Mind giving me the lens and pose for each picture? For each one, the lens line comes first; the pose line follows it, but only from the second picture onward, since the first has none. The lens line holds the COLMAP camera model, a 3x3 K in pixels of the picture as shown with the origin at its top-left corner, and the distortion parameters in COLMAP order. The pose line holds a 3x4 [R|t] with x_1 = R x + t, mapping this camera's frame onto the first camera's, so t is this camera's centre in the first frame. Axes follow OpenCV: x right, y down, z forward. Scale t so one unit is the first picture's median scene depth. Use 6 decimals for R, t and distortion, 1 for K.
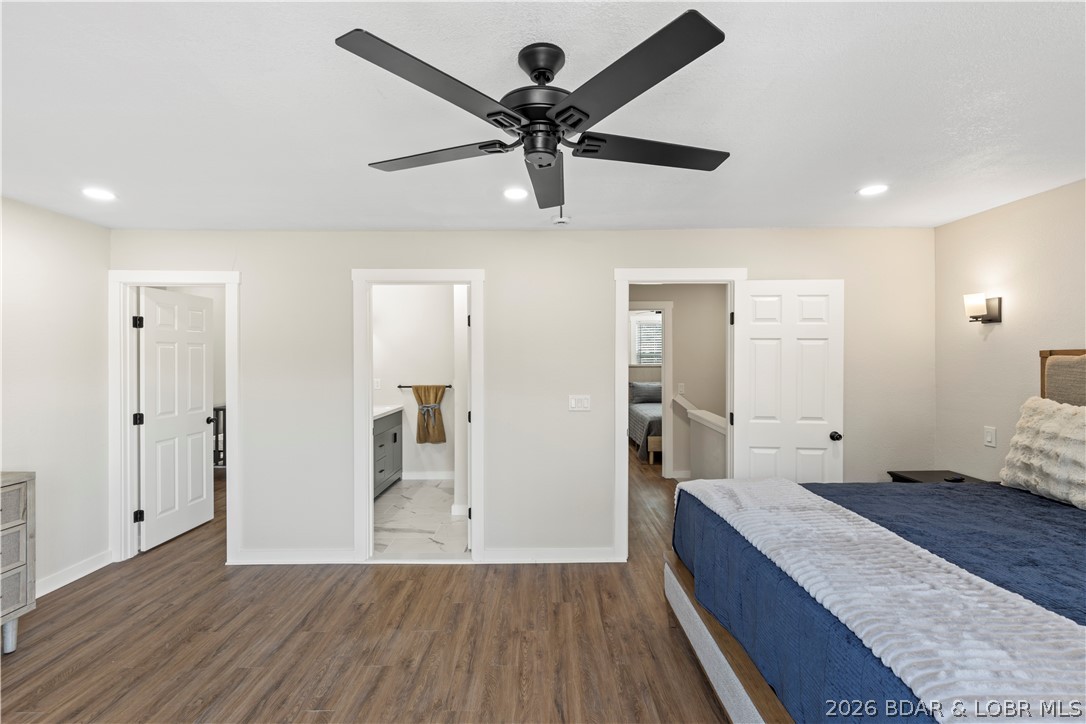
lens RADIAL K [[488.1, 0, 545.6], [0, 488.1, 360.2], [0, 0, 1]] dist [0.006853, -0.002381]
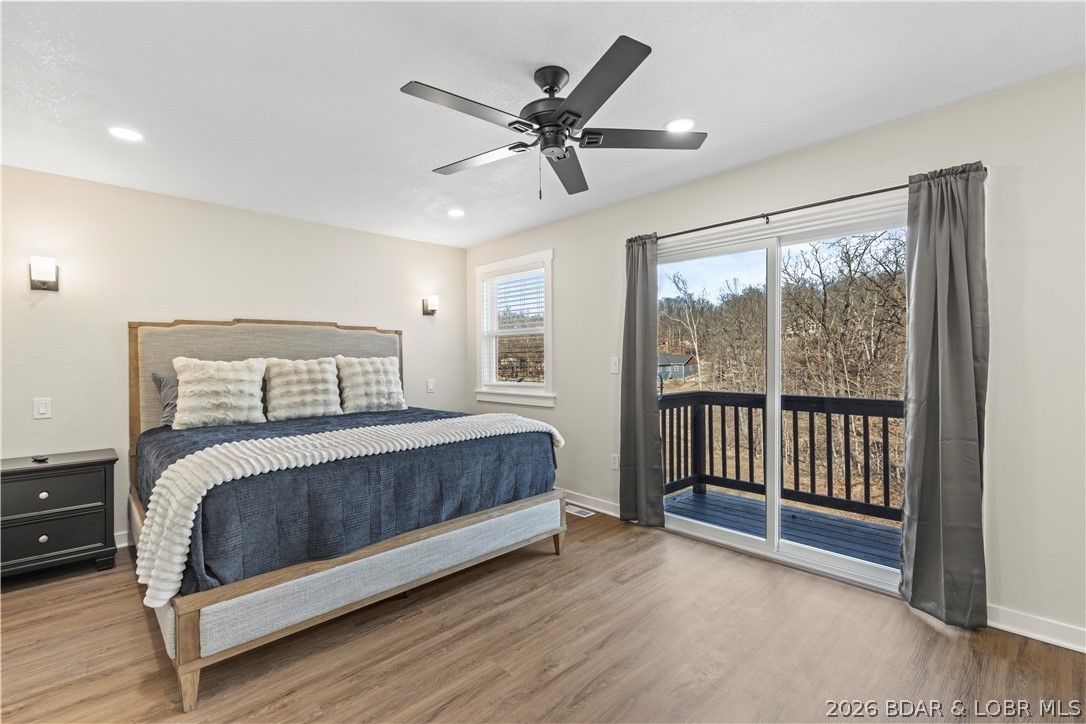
lens RADIAL K [[488.1, 0, 542.9], [0, 488.1, 361.7], [0, 0, 1]] dist [0.006853, -0.002381]
pose [[-0.691713, 0.003849, 0.722162, -0.418257], [0.015805, 0.999827, 0.009810, 0.063326], [-0.721999, 0.018200, -0.691654, 0.856205]]
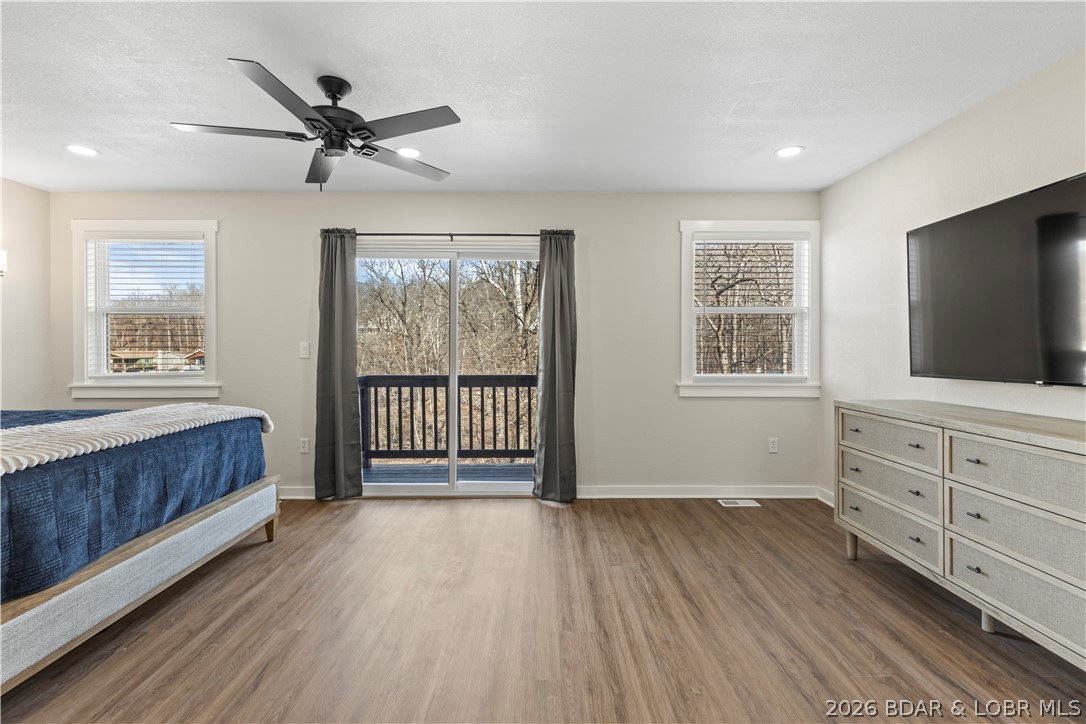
lens RADIAL K [[488.1, 0, 546.7], [0, 488.1, 354.5], [0, 0, 1]] dist [0.006853, -0.002381]
pose [[-0.999910, 0.005218, -0.012391, -0.277638], [0.004996, 0.999827, 0.017912, 0.077315], [0.012483, 0.017849, -0.999763, 1.099358]]
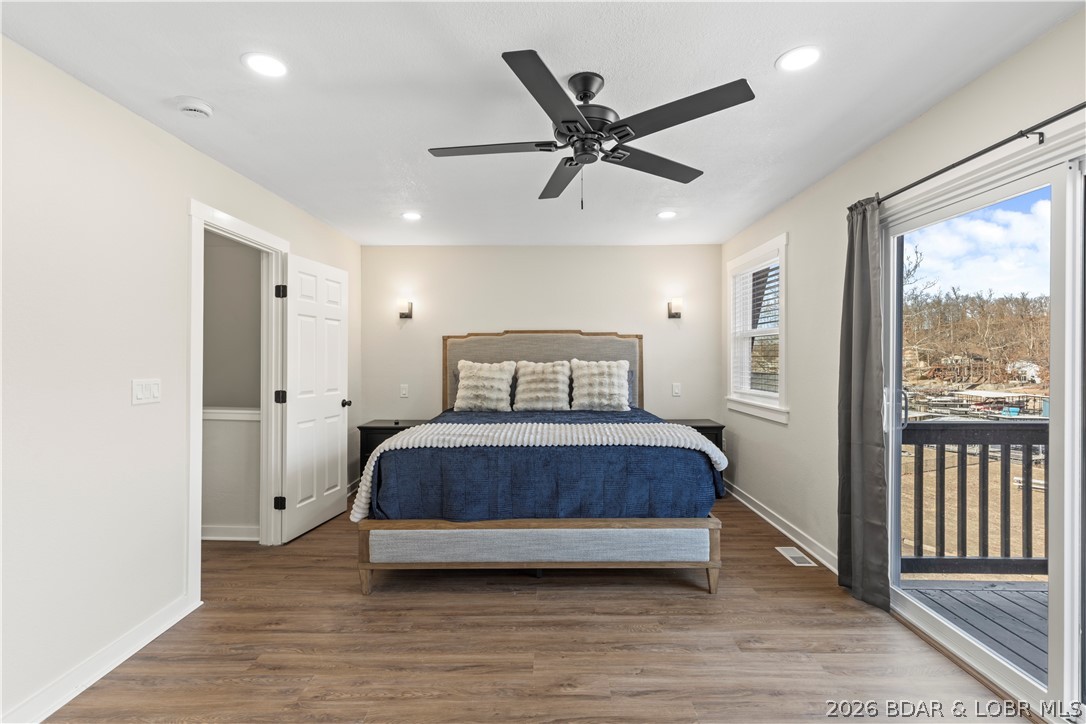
lens RADIAL K [[488.1, 0, 541.2], [0, 488.1, 355.5], [0, 0, 1]] dist [0.006853, -0.002381]
pose [[0.015185, 0.005937, 0.999867, -0.573579], [0.008406, 0.999946, -0.006065, 0.050077], [-0.999849, 0.008497, 0.015135, 0.484102]]
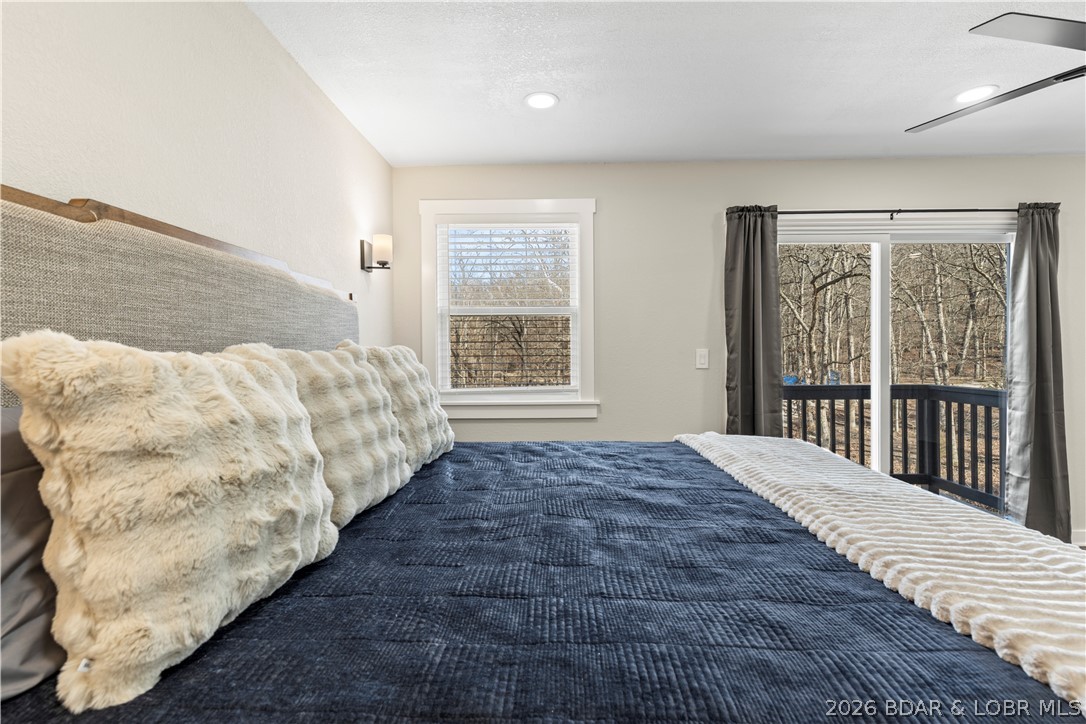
lens RADIAL K [[488.1, 0, 540.0], [0, 488.1, 356.9], [0, 0, 1]] dist [0.006853, -0.002381]
pose [[-0.999498, 0.008846, 0.030418, 0.521751], [0.009517, 0.999713, 0.021966, 0.058655], [-0.030215, 0.022245, -0.999296, 0.883045]]
